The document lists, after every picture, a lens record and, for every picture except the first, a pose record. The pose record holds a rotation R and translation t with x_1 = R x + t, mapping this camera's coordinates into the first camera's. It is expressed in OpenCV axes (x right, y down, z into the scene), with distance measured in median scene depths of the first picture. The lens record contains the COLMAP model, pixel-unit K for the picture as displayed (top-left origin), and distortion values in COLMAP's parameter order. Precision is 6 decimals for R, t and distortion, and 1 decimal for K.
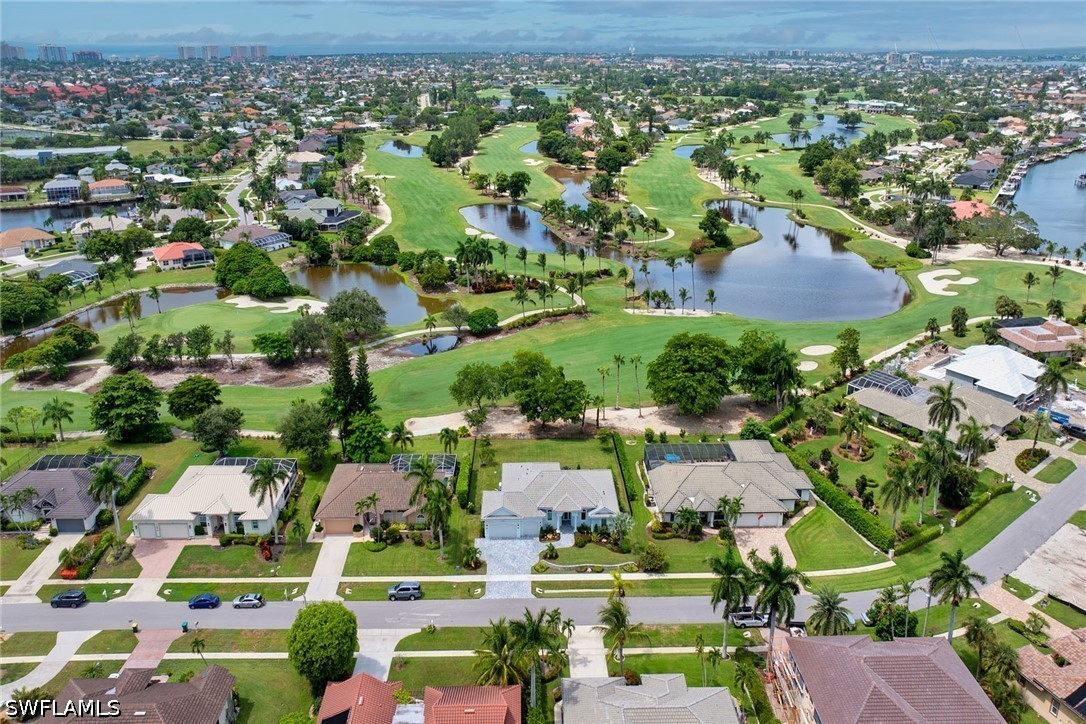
lens RADIAL K [[780.3, 0, 537.8], [0, 780.3, 348.6], [0, 0, 1]] dist [-0.005770, 0.005607]
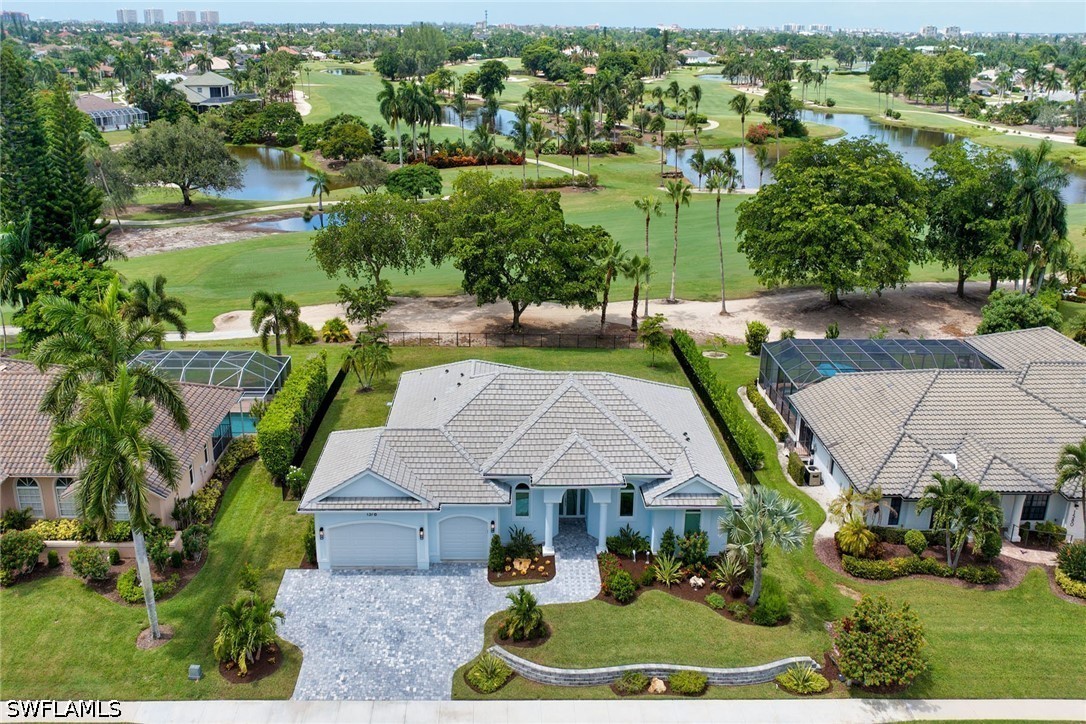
lens RADIAL K [[834.8, 0, 513.8], [0, 834.8, 359.7], [0, 0, 1]] dist [-0.023664, 0.002555]
pose [[0.999900, 0.009252, -0.010681, 0.014400], [-0.009384, 0.999880, -0.012325, 0.152413], [0.010565, 0.012424, 0.999867, 0.624991]]
